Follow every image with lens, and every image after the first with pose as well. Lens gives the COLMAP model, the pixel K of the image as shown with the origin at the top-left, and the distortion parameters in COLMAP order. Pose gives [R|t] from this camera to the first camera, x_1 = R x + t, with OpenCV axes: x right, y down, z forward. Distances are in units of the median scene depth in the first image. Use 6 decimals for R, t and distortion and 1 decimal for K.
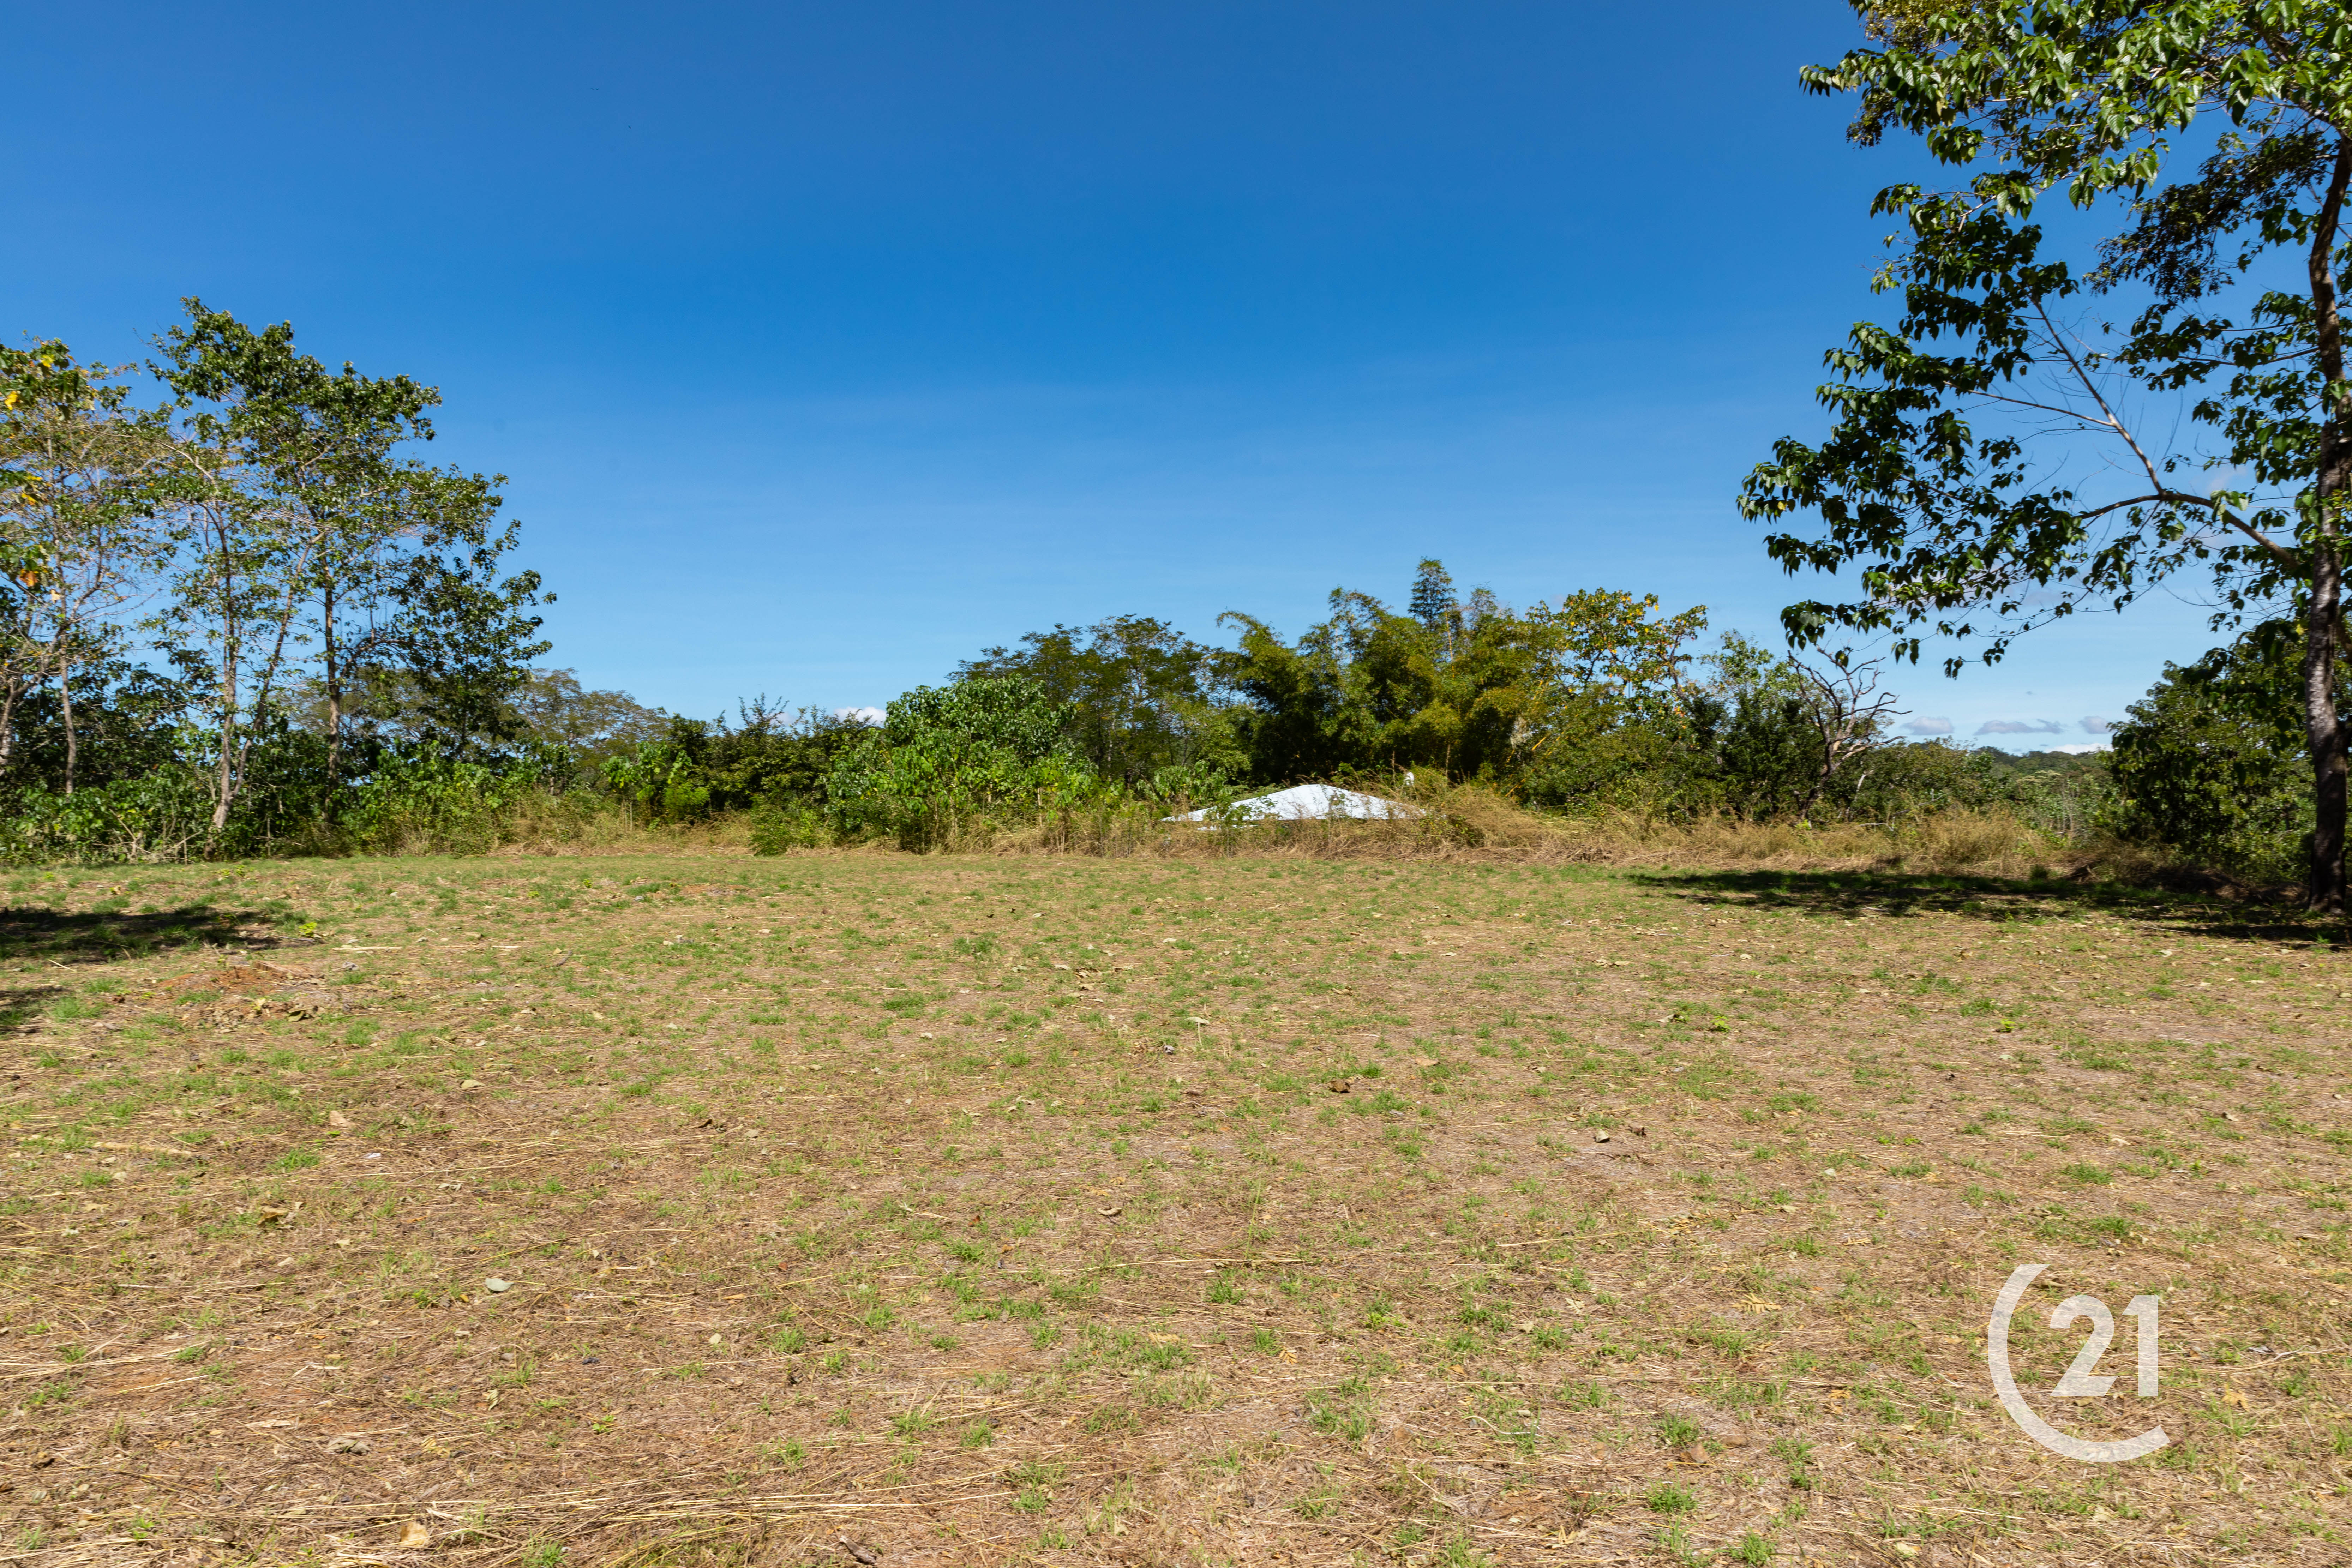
lens RADIAL K [[1512.3, 0, 1164.2], [0, 1512.3, 777.6], [0, 0, 1]] dist [-0.003226, 0.000682]
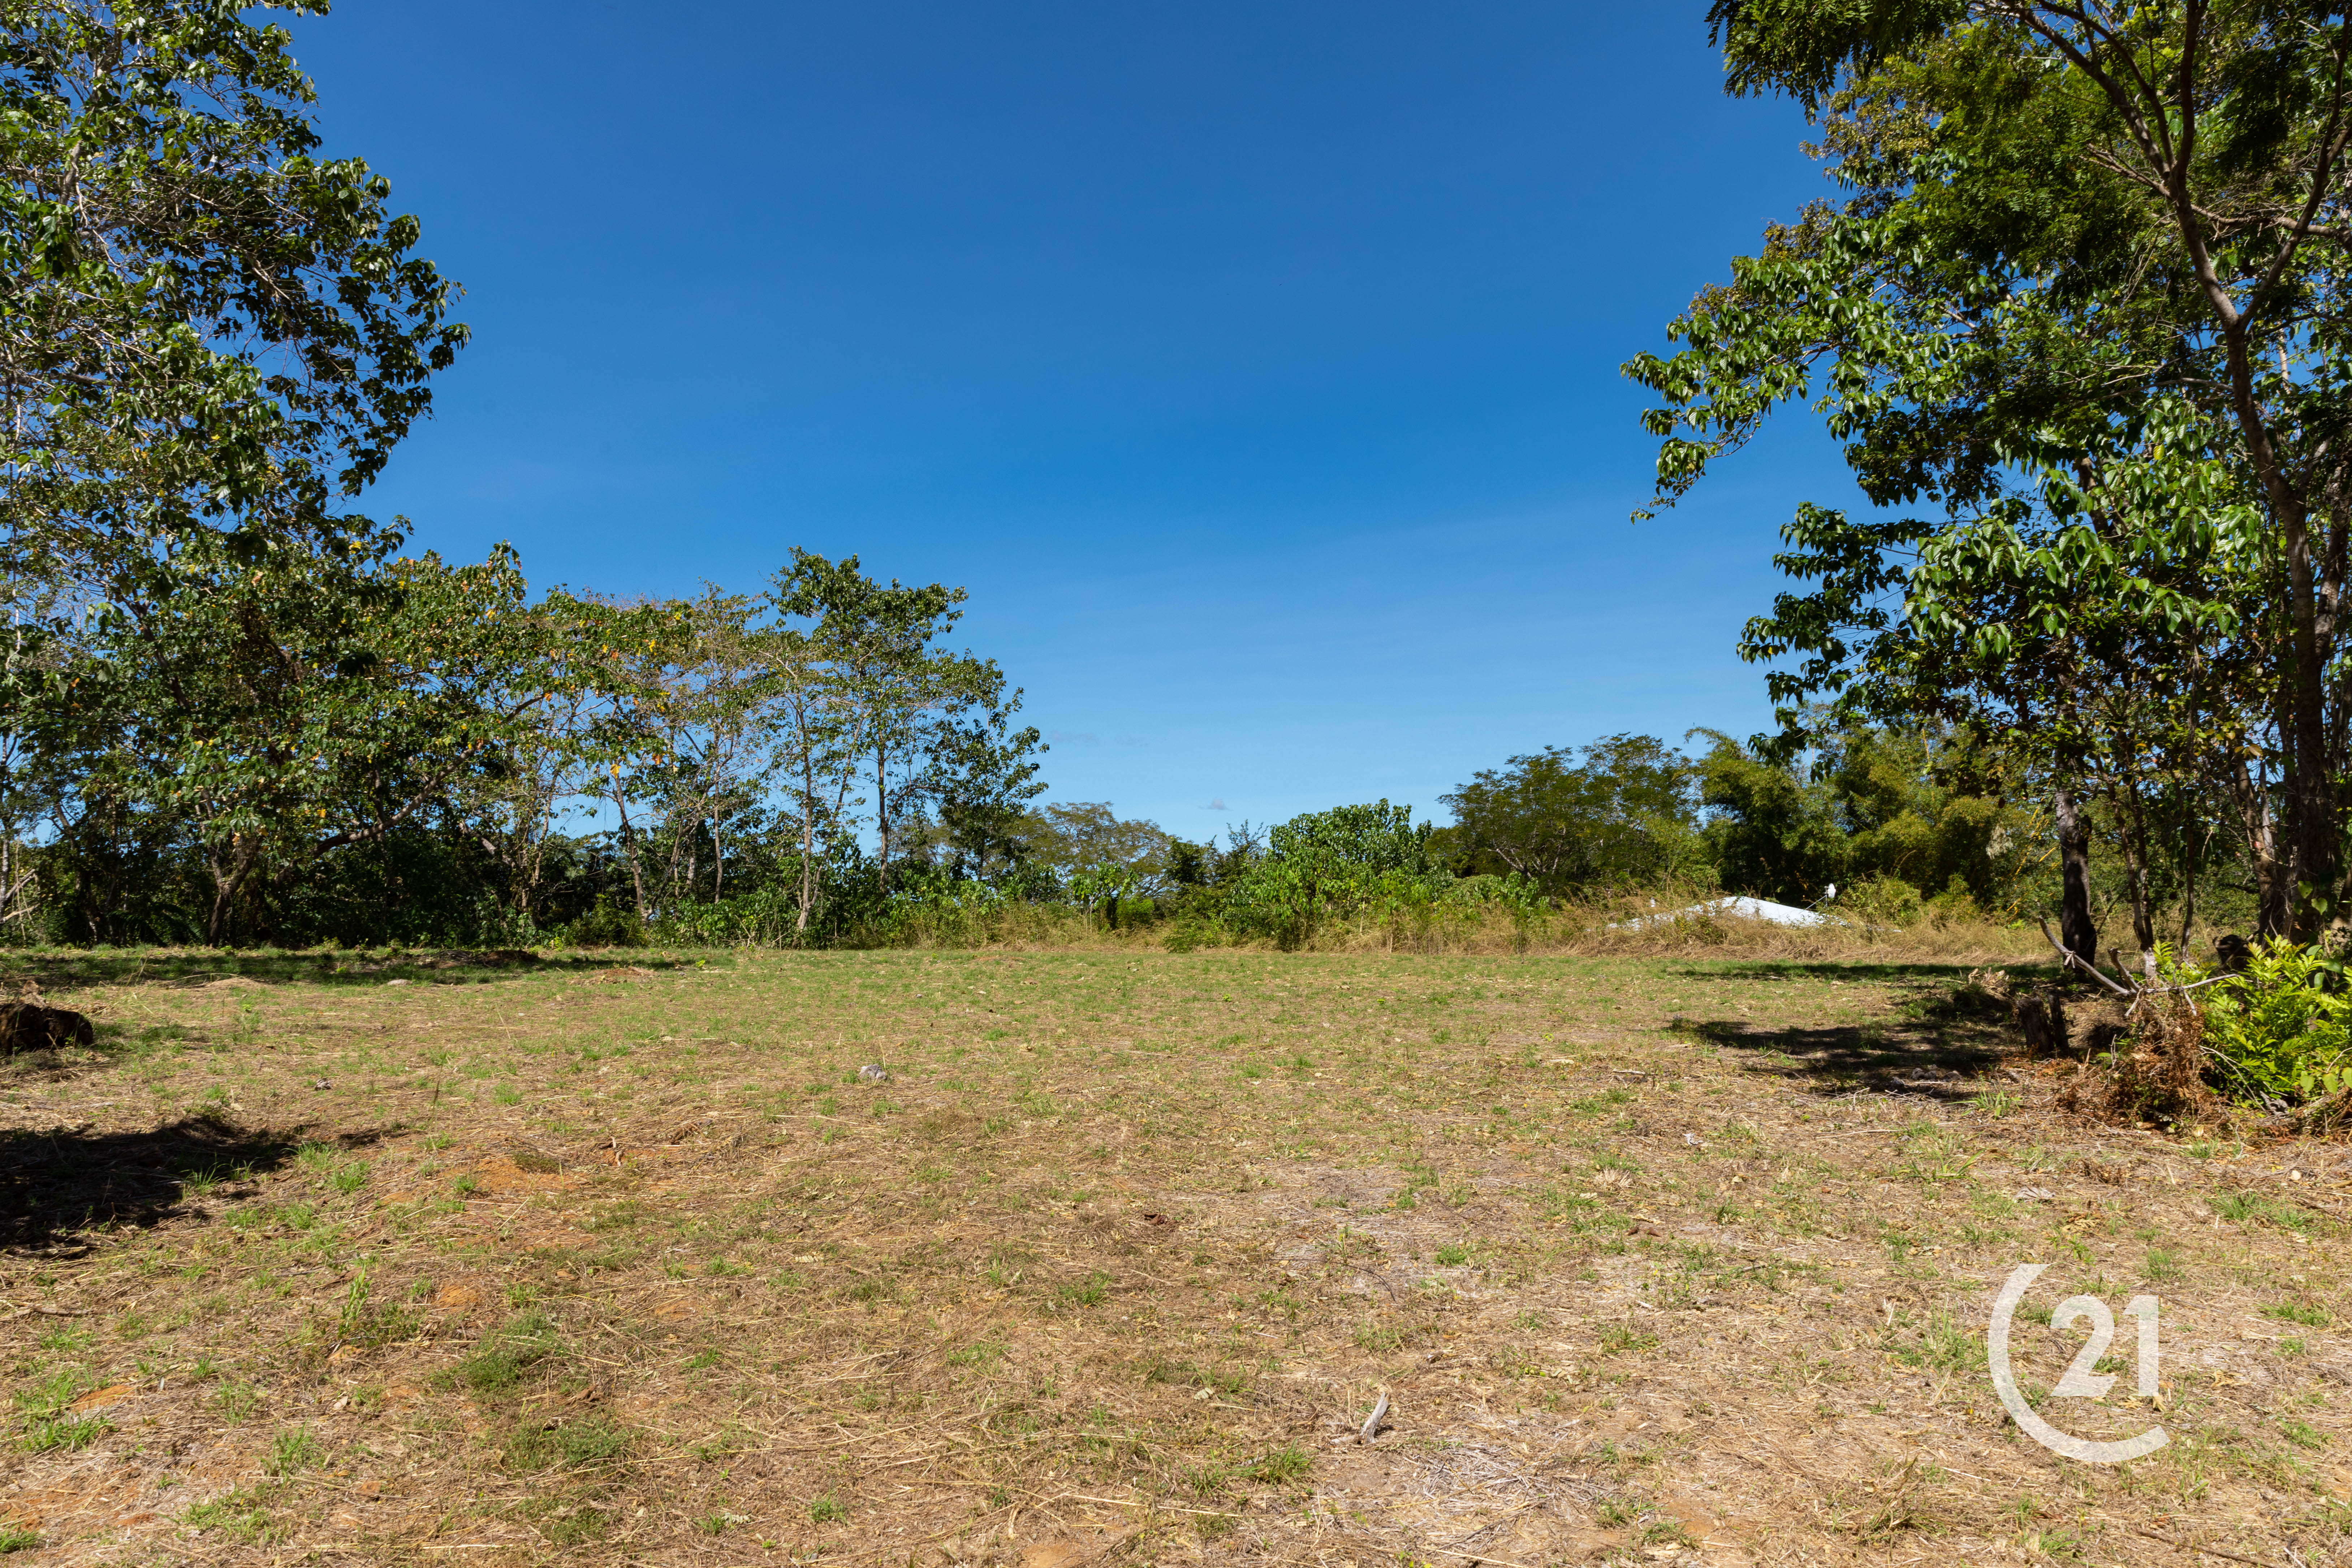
lens RADIAL K [[1591.0, 0, 1188.8], [0, 1591.0, 779.6], [0, 0, 1]] dist [0.033218, -0.019307]
pose [[0.921972, -0.033096, -0.385839, 0.213403], [0.003015, 0.996924, -0.078310, 0.010693], [0.387244, 0.071036, 0.919237, -0.162716]]
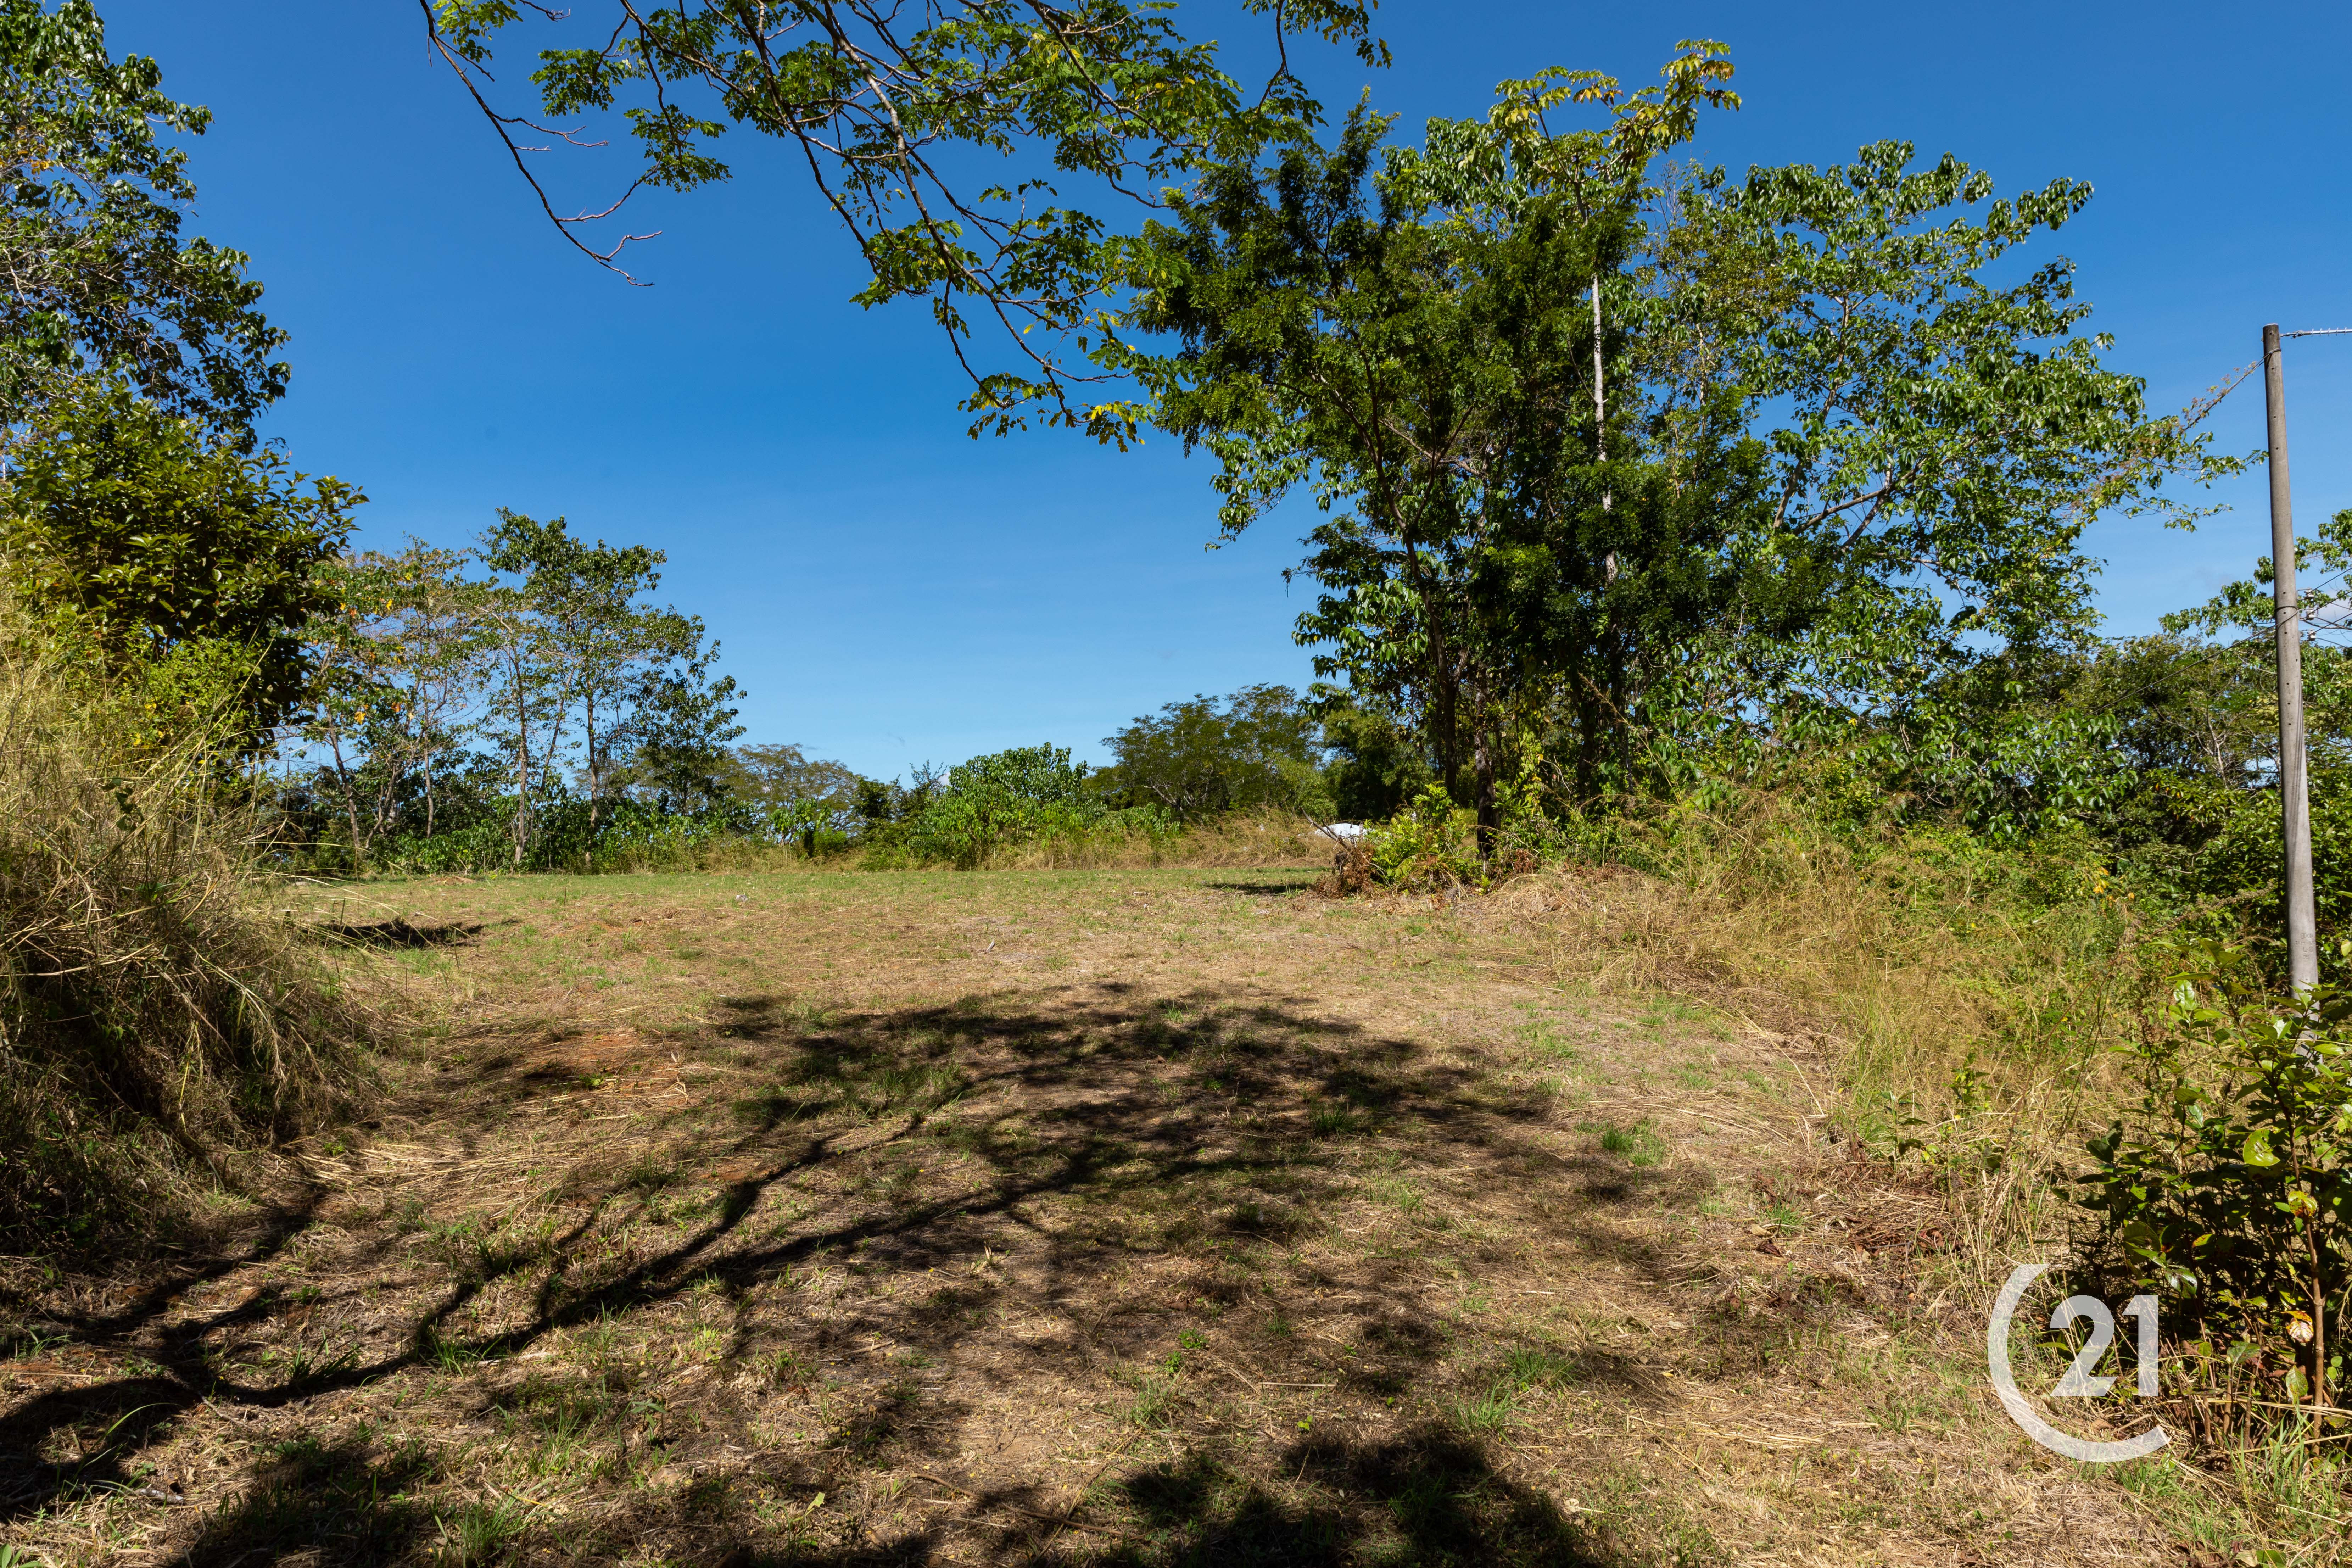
lens RADIAL K [[1591.1, 0, 1188.8], [0, 1591.1, 779.6], [0, 0, 1]] dist [0.033218, -0.019307]
pose [[0.980384, -0.022294, -0.195832, 0.281262], [0.015016, 0.999143, -0.038572, 0.020429], [0.196524, 0.034875, 0.979879, -0.351896]]
